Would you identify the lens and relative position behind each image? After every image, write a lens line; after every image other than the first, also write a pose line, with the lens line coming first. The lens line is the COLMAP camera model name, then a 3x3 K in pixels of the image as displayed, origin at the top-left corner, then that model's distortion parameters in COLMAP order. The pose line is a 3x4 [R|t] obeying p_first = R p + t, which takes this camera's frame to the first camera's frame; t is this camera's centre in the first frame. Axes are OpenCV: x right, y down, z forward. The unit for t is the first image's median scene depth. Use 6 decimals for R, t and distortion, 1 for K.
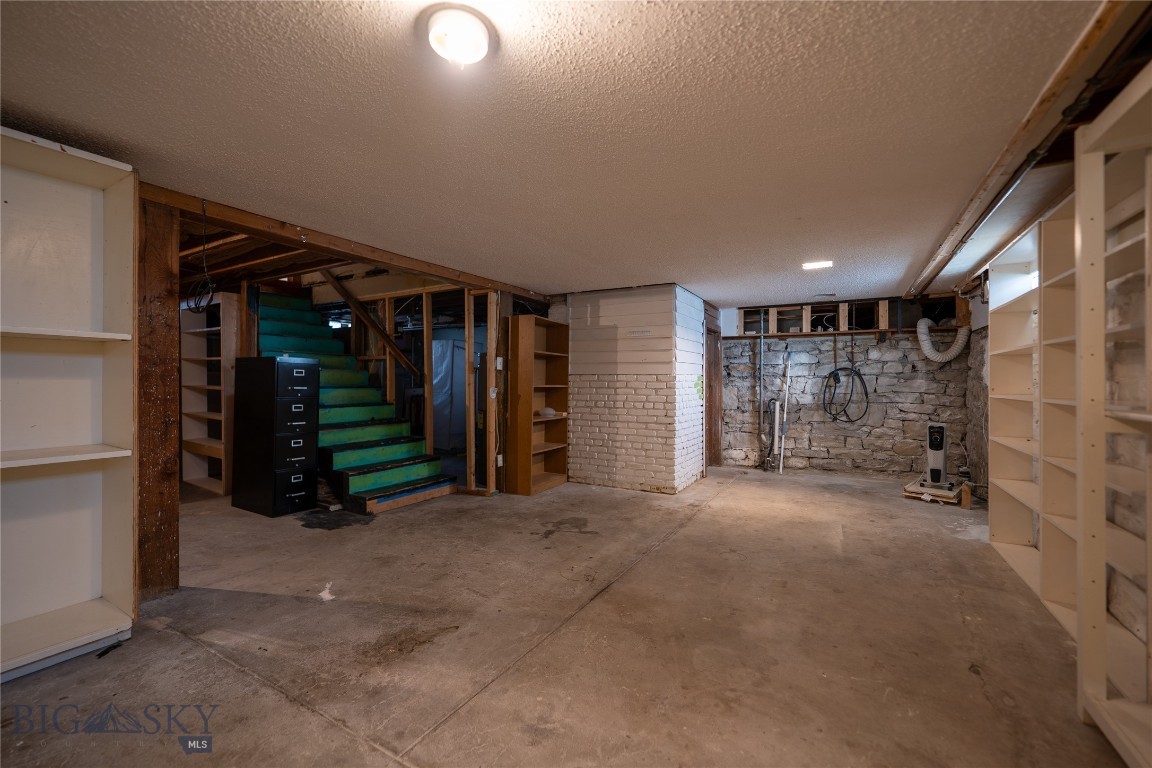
lens RADIAL K [[472.1, 0, 575.2], [0, 472.1, 381.5], [0, 0, 1]] dist [0.000554, -0.000607]
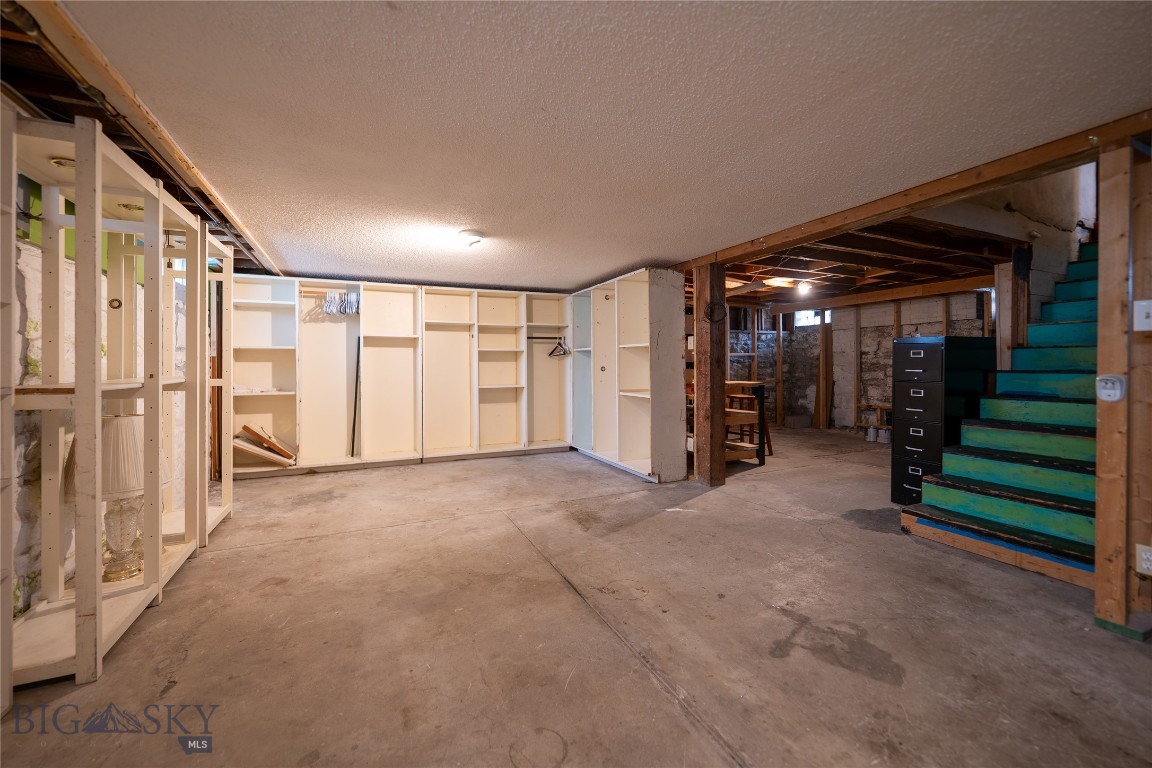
lens RADIAL K [[472.1, 0, 578.9], [0, 472.1, 366.9], [0, 0, 1]] dist [0.000554, -0.000607]
pose [[-0.575948, 0.002128, -0.817483, 0.723901], [0.001355, 0.999998, 0.001648, 0.005428], [0.817485, -0.000158, -0.575950, 1.376772]]
